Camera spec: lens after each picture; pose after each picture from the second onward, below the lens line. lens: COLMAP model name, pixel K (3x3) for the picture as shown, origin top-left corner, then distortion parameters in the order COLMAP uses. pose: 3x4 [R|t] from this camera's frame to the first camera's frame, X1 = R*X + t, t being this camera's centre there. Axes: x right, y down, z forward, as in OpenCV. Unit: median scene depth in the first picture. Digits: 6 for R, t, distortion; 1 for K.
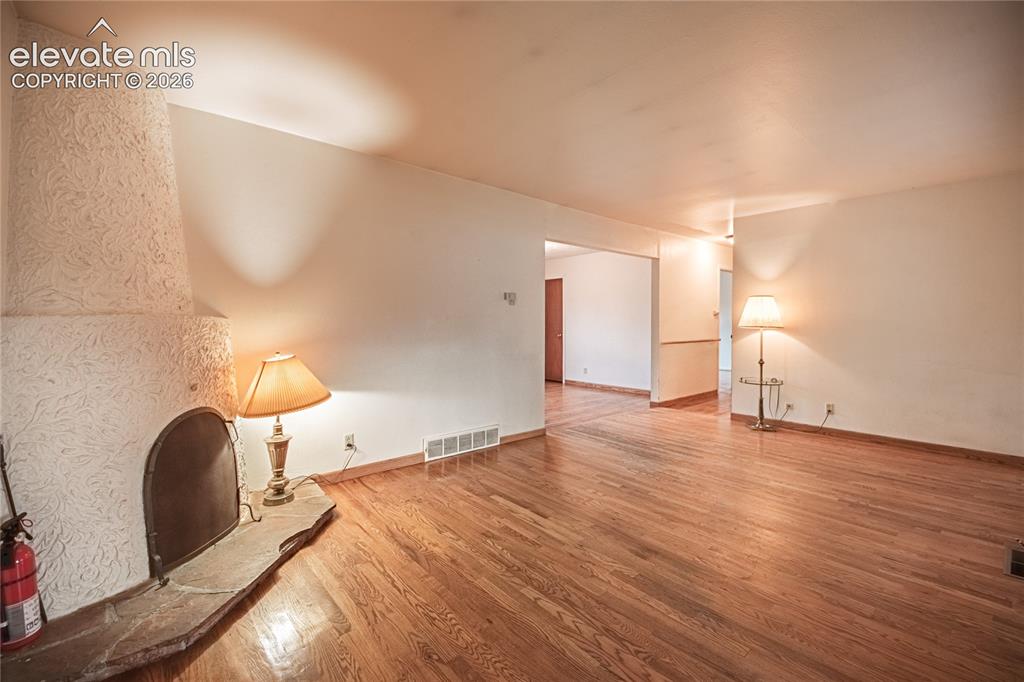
lens RADIAL K [[444.9, 0, 511.0], [0, 444.9, 318.8], [0, 0, 1]] dist [-0.000926, -0.000356]
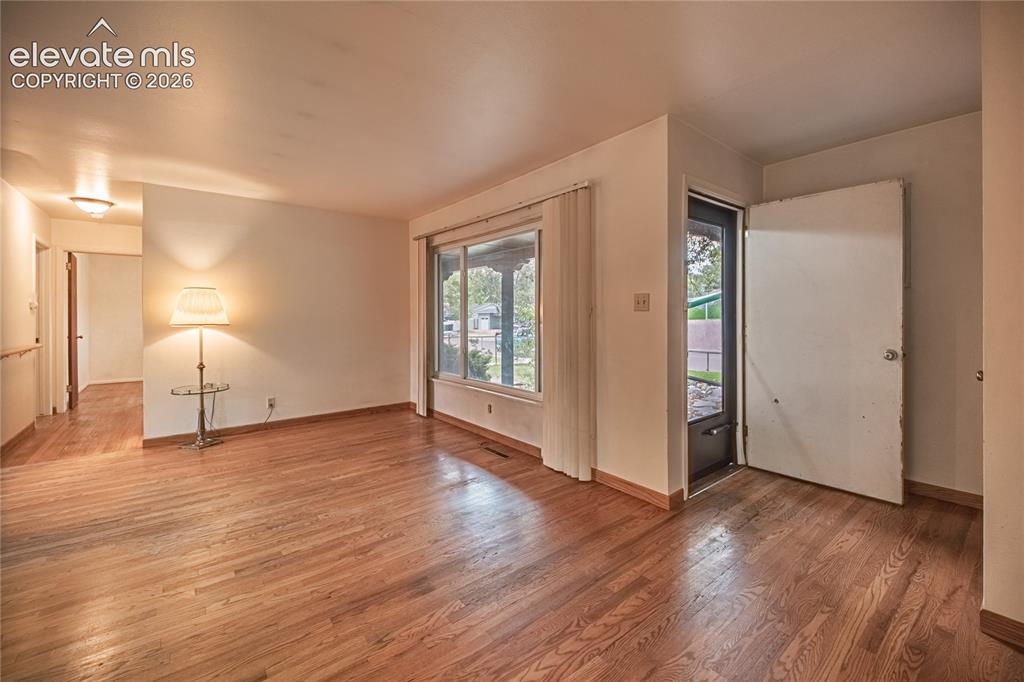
lens RADIAL K [[423.0, 0, 545.5], [0, 423.0, 314.8], [0, 0, 1]] dist [0.000963, -0.000015]
pose [[0.006105, -0.006426, 0.999961, -0.303685], [0.002740, 0.999976, 0.006409, -0.004666], [-0.999978, 0.002701, 0.006122, 0.440999]]
